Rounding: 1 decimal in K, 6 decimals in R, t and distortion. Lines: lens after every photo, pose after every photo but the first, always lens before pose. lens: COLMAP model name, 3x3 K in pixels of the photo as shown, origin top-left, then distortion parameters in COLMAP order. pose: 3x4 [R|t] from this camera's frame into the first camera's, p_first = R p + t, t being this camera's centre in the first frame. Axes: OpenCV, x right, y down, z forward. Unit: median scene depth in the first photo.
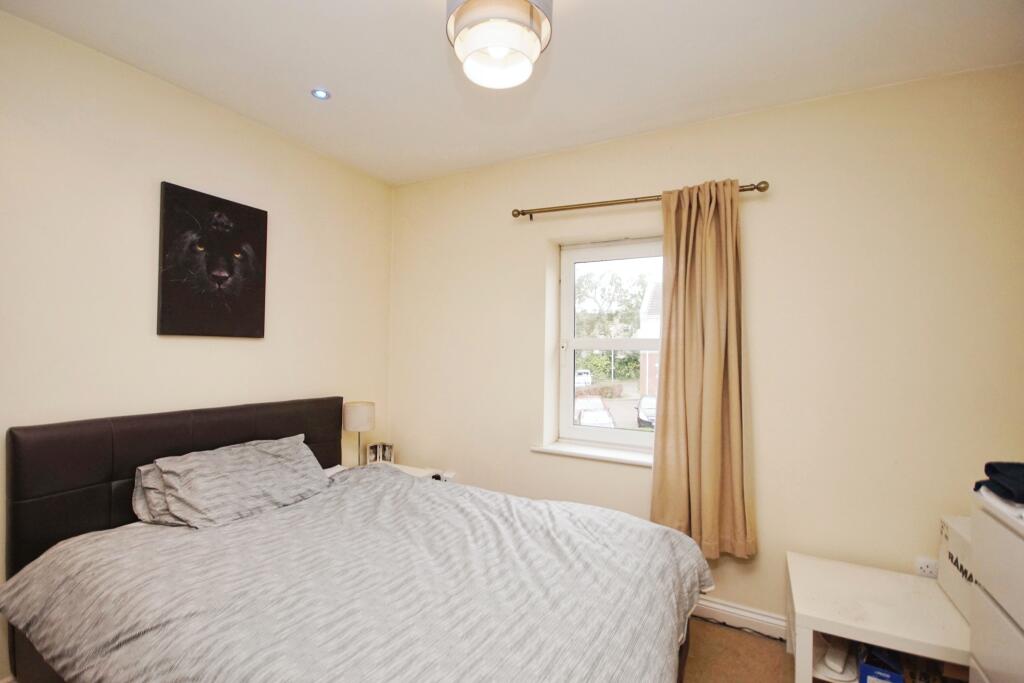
lens RADIAL K [[458.2, 0, 516.2], [0, 458.2, 346.0], [0, 0, 1]] dist [-0.019670, -0.001085]
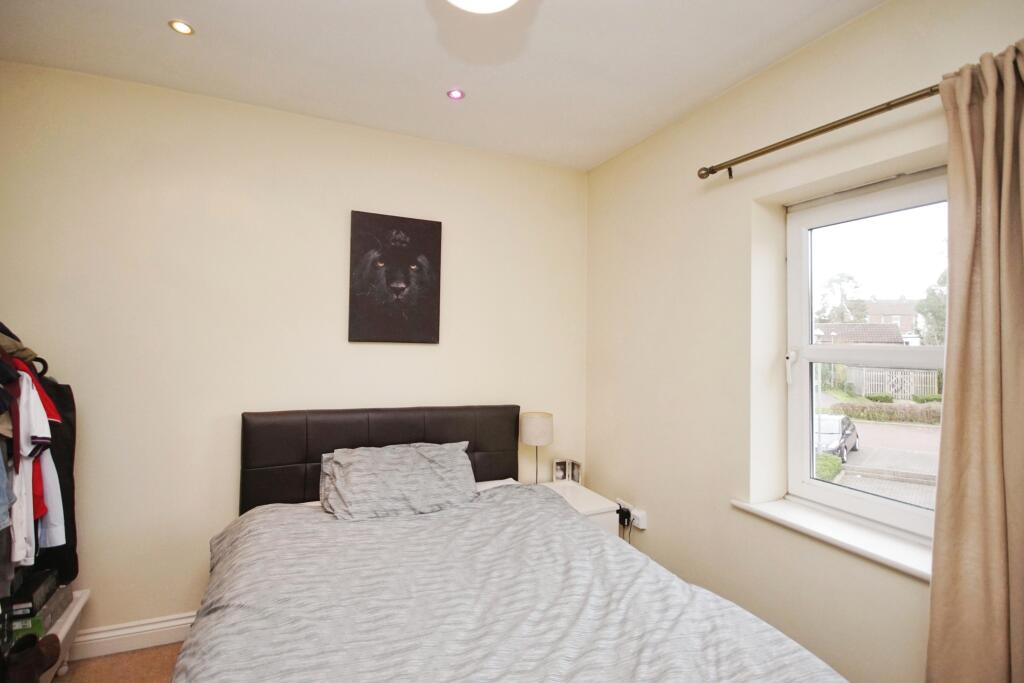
lens RADIAL K [[474.3, 0, 511.4], [0, 474.3, 334.2], [0, 0, 1]] dist [-0.012839, -0.000127]
pose [[0.787334, -0.009472, -0.616454, 0.280781], [-0.006657, 0.999693, -0.023863, -0.017040], [0.616490, 0.022892, 0.787030, 0.287586]]
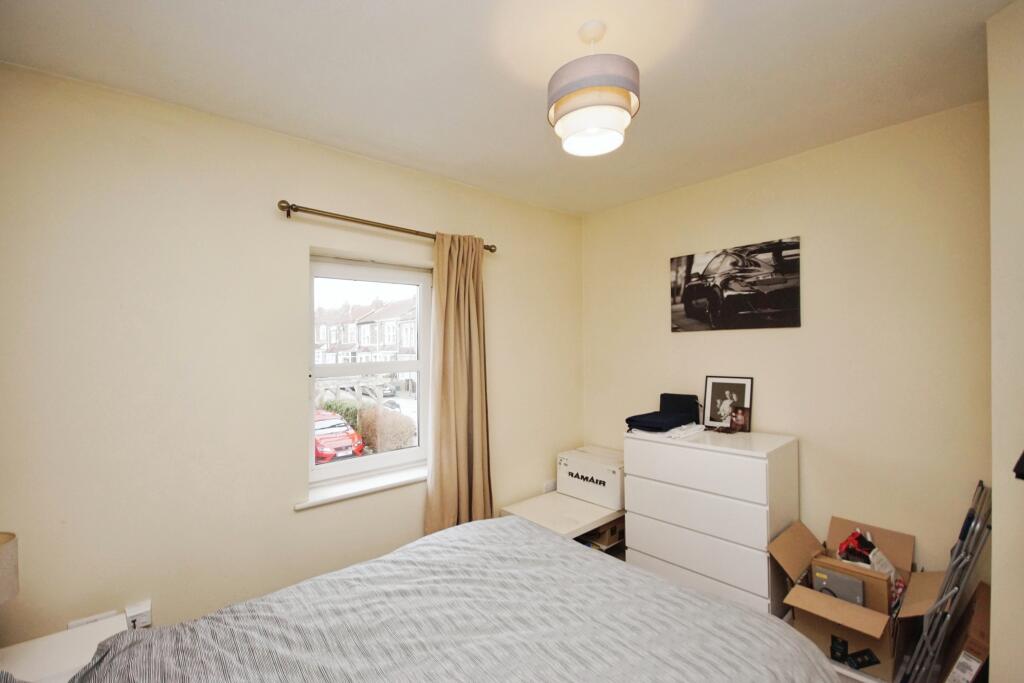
lens RADIAL K [[458.5, 0, 489.9], [0, 458.5, 343.4], [0, 0, 1]] dist [-0.000149, -0.000209]
pose [[0.355522, -0.014597, 0.934554, -0.760369], [0.017970, 0.999800, 0.008780, -0.079146], [-0.934495, 0.013672, 0.355713, 0.526217]]
